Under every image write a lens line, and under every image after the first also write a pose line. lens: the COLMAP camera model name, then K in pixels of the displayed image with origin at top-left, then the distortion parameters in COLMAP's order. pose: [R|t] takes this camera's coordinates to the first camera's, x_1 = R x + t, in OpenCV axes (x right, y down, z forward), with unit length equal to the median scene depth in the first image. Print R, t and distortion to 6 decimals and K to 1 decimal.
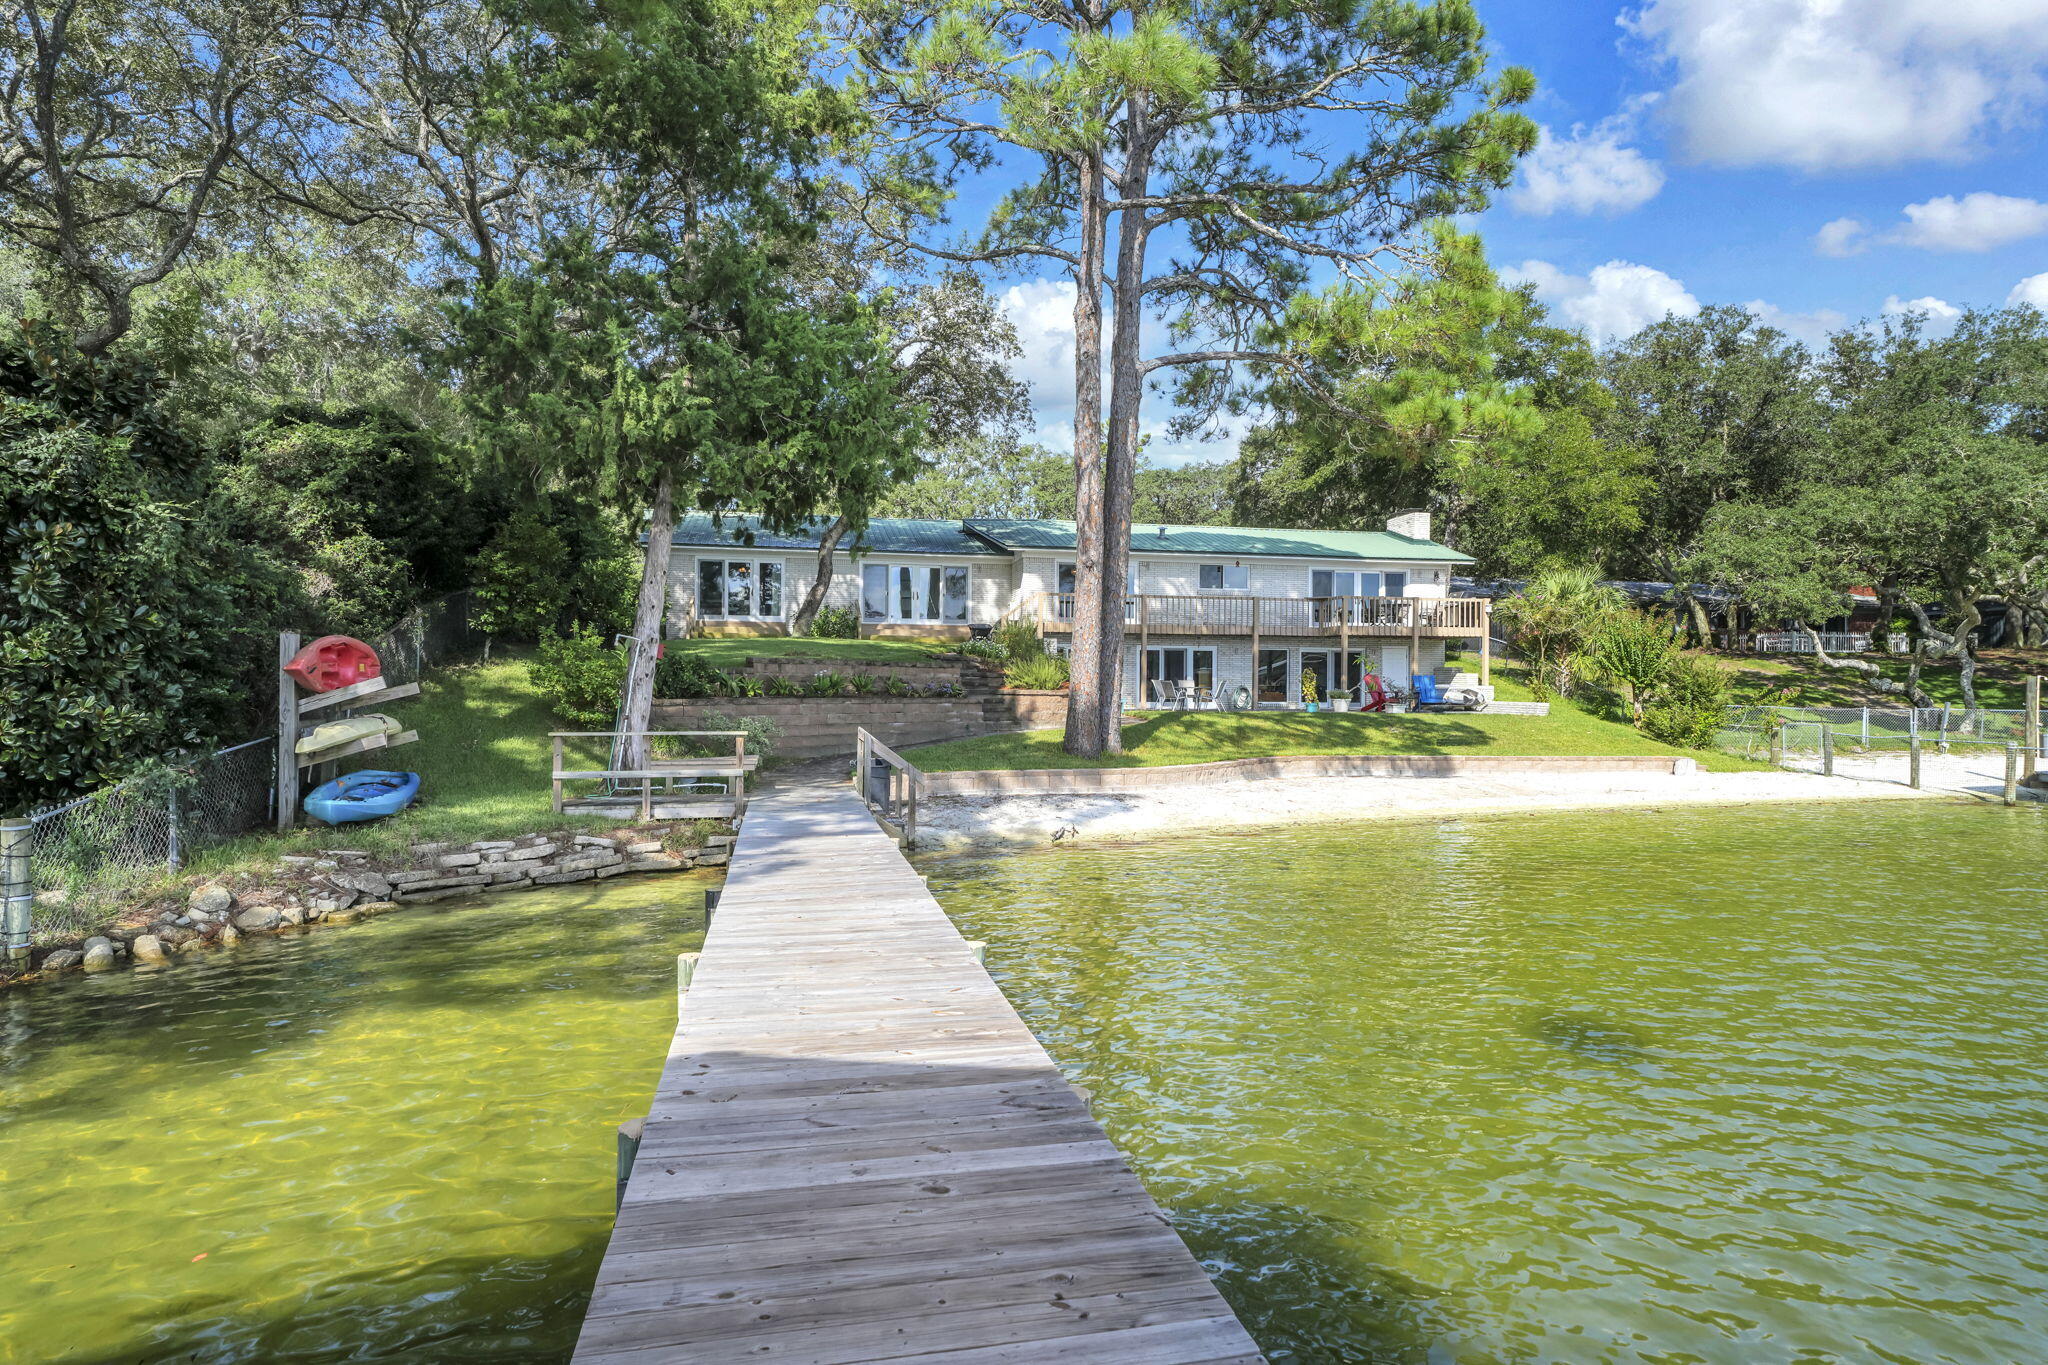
lens RADIAL K [[1146.3, 0, 1026.9], [0, 1146.3, 673.1], [0, 0, 1]] dist [0.036447, -0.001392]
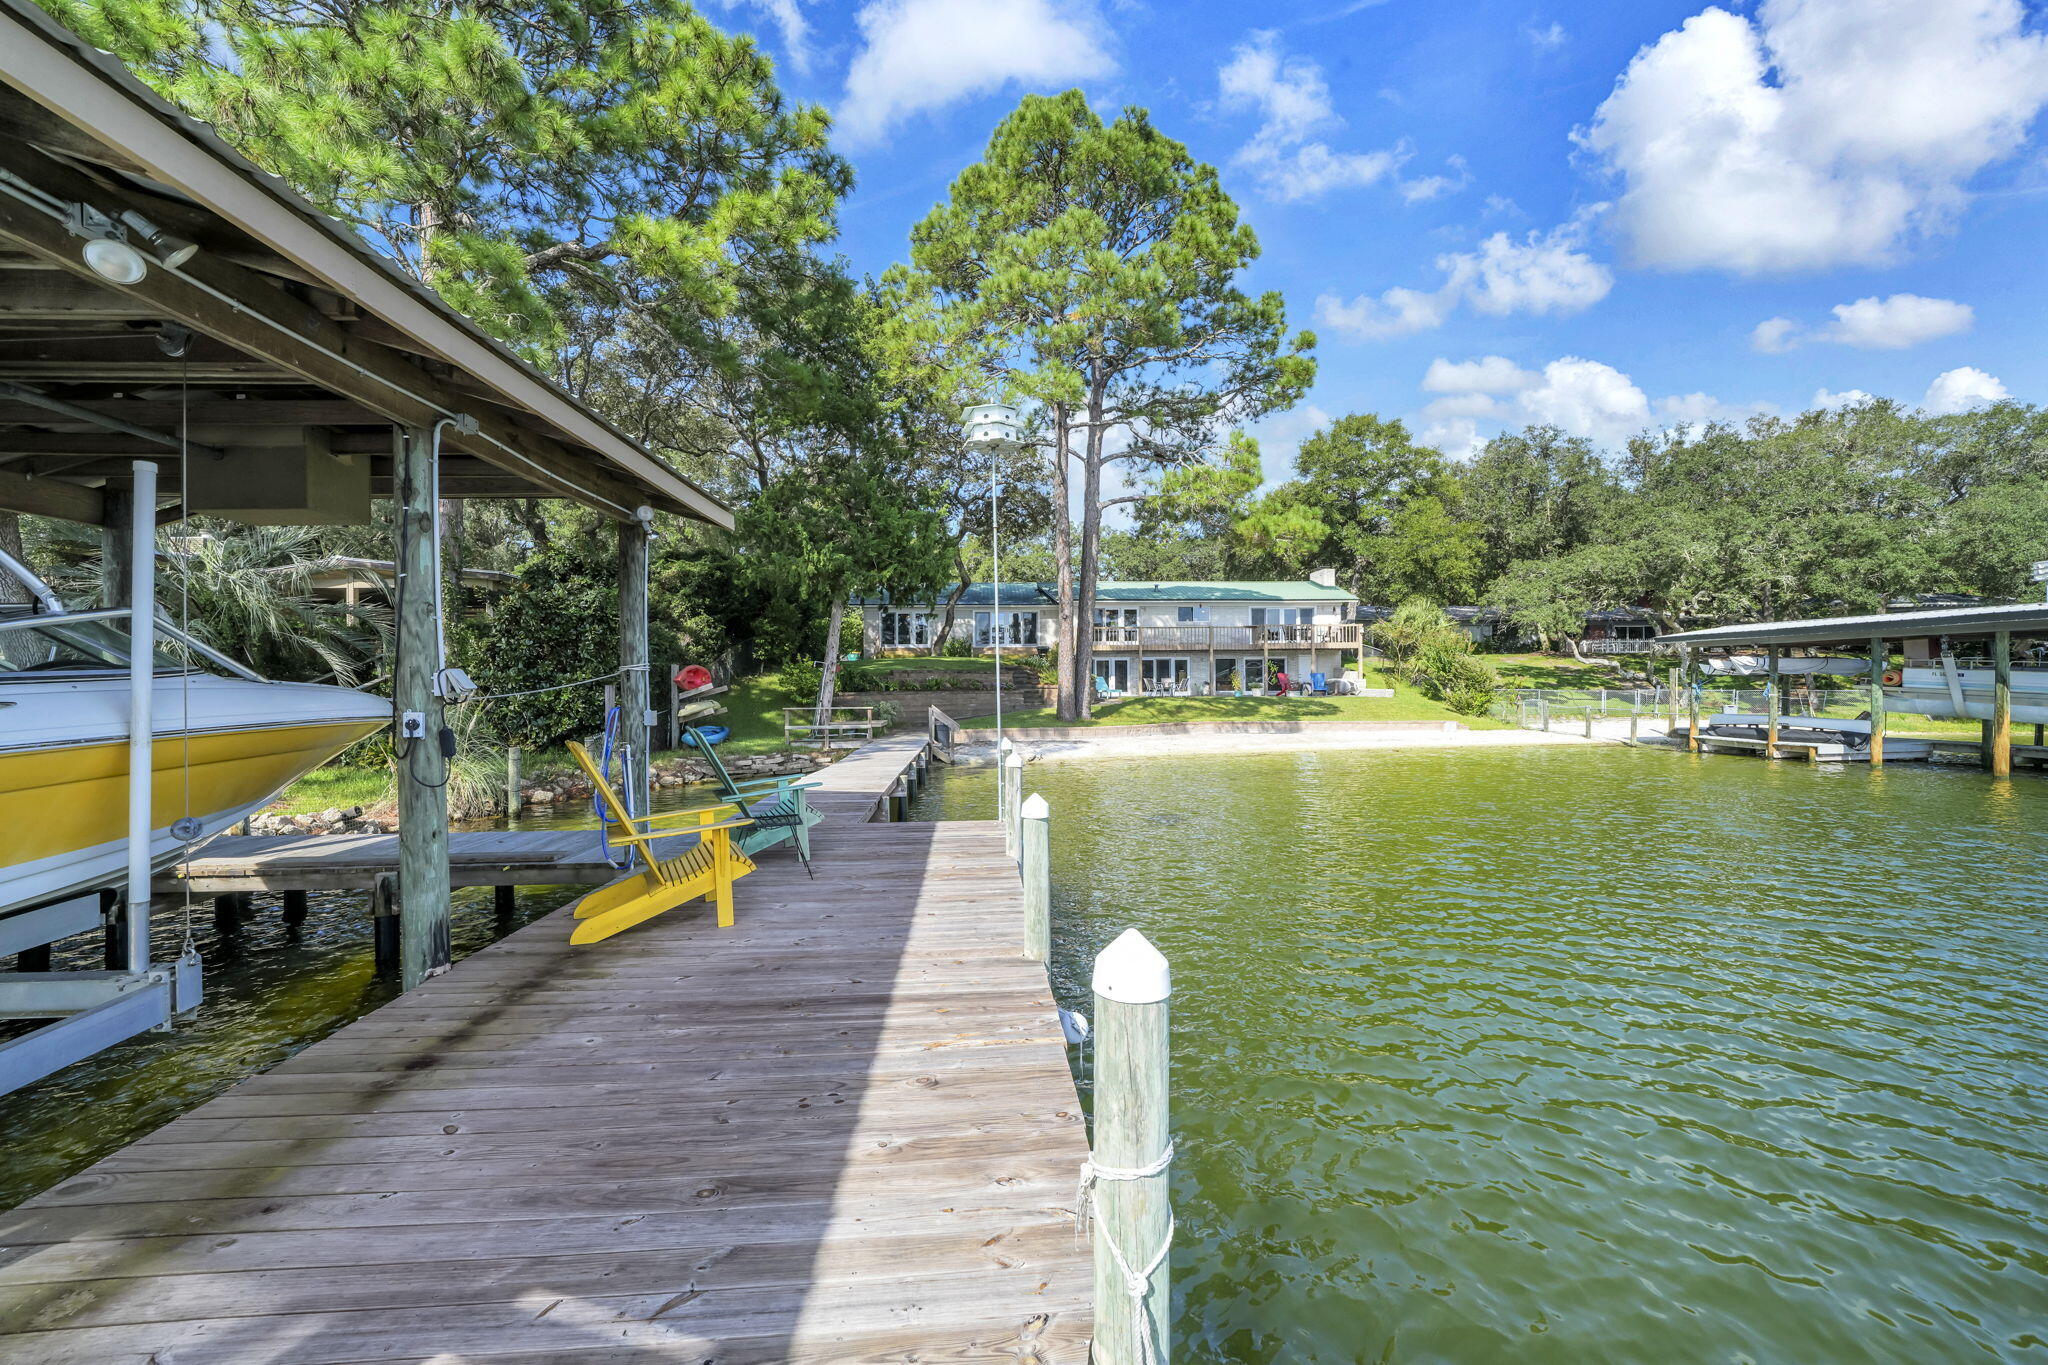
lens RADIAL K [[830.8, 0, 1025.0], [0, 830.8, 678.4], [0, 0, 1]] dist [0.002204, 0.001941]
pose [[0.987659, -0.013419, -0.156047, 0.128760], [0.014370, 0.999884, 0.004970, -0.002410], [0.155962, -0.007151, 0.987737, -0.216584]]
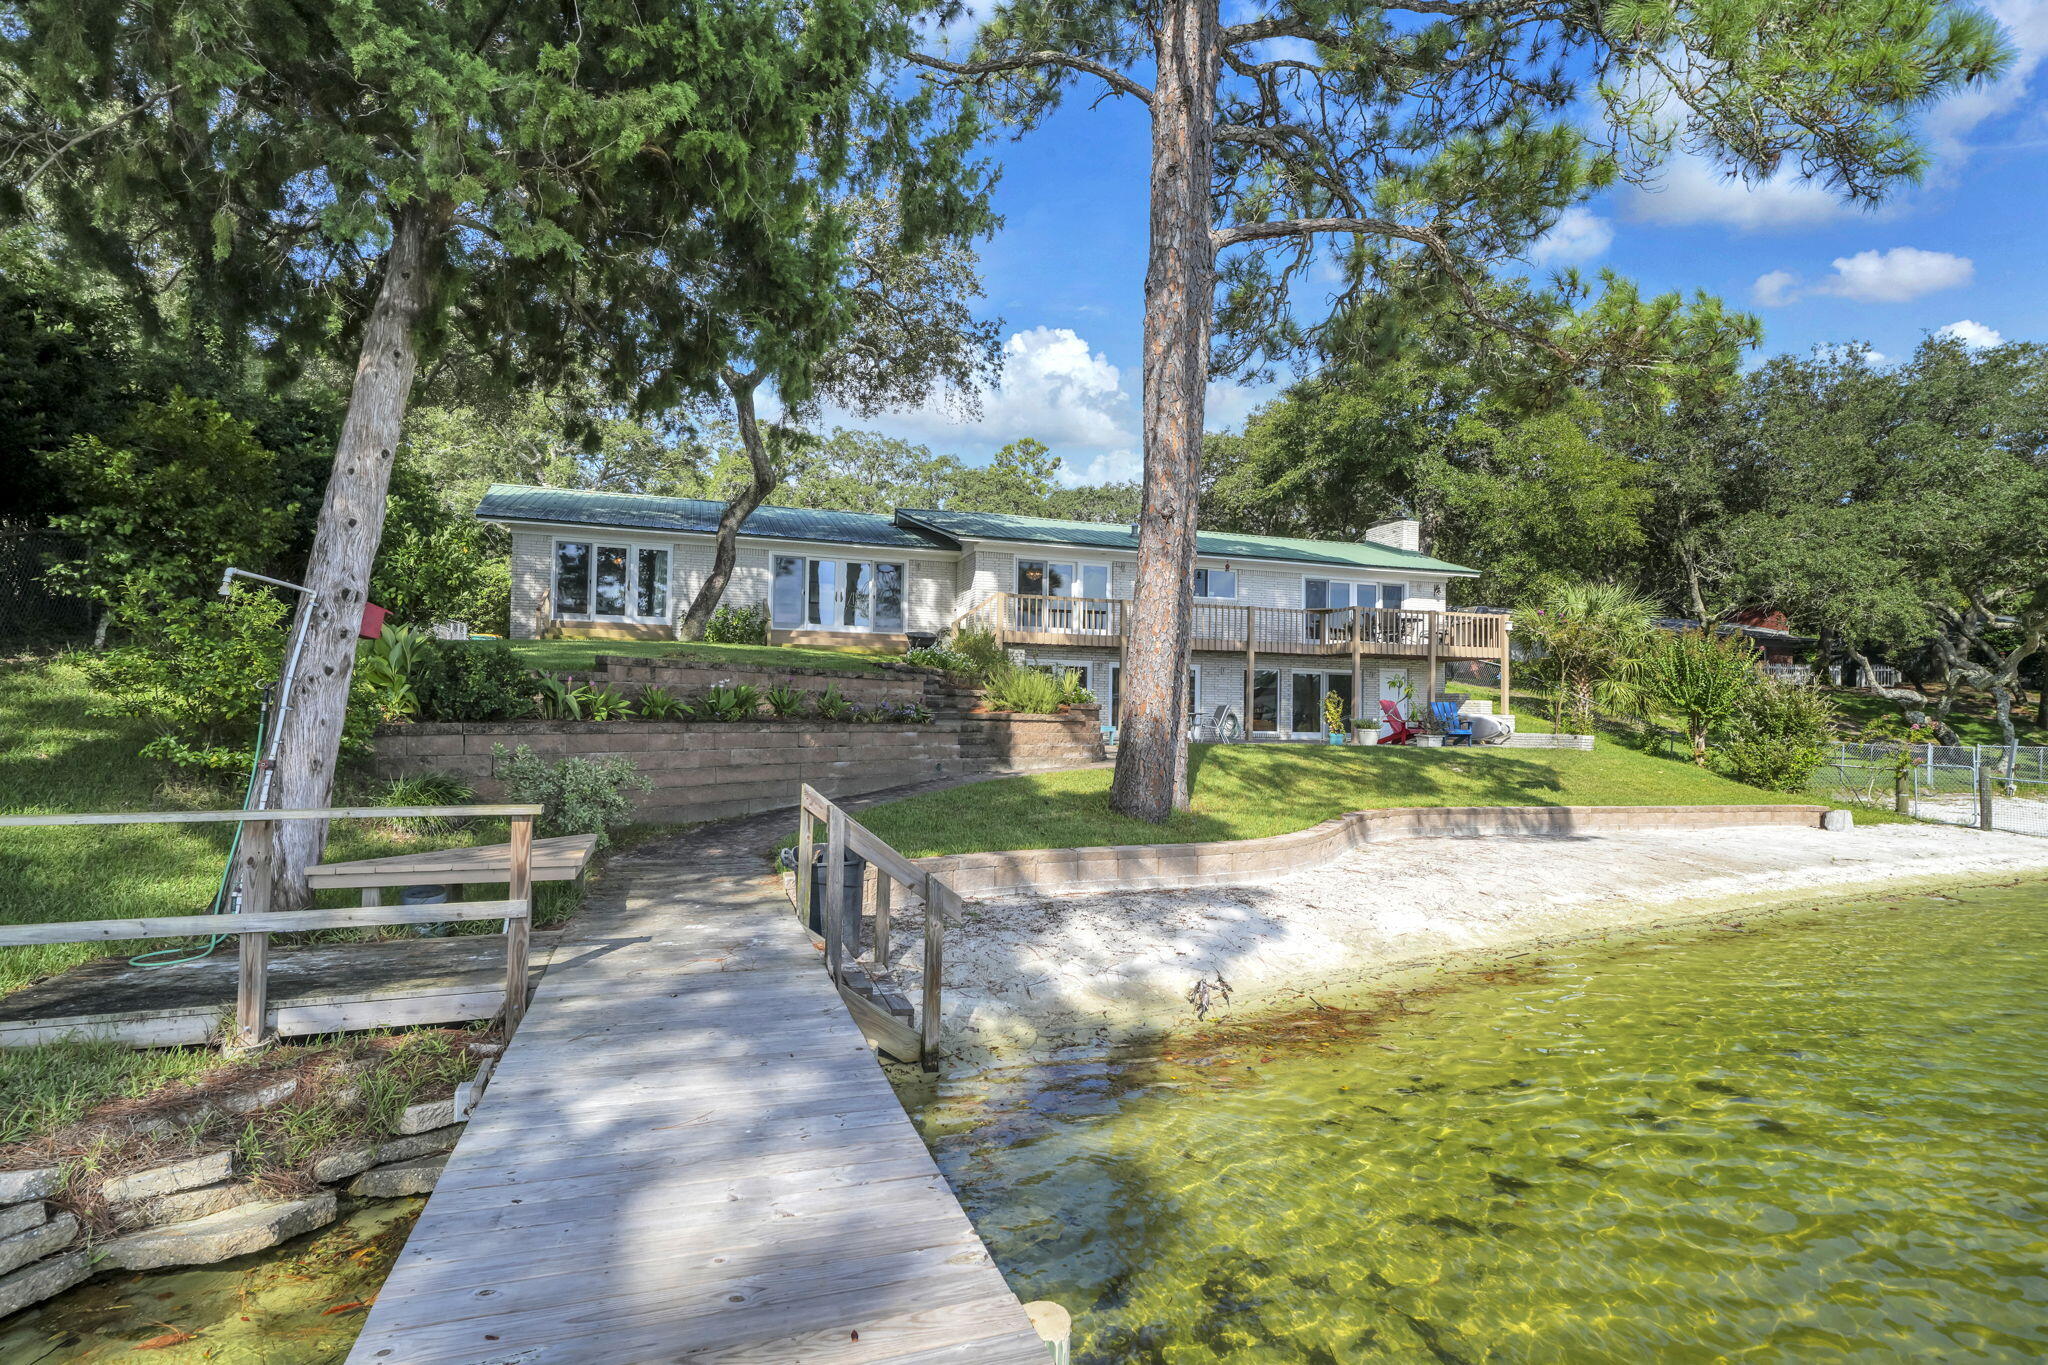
lens RADIAL K [[1013.7, 0, 1012.2], [0, 1013.7, 681.4], [0, 0, 1]] dist [0.024778, -0.001454]
pose [[0.994087, 0.013704, 0.107719, -0.055900], [-0.011559, 0.999723, -0.020513, 0.005926], [-0.107971, 0.019146, 0.993970, 0.298783]]
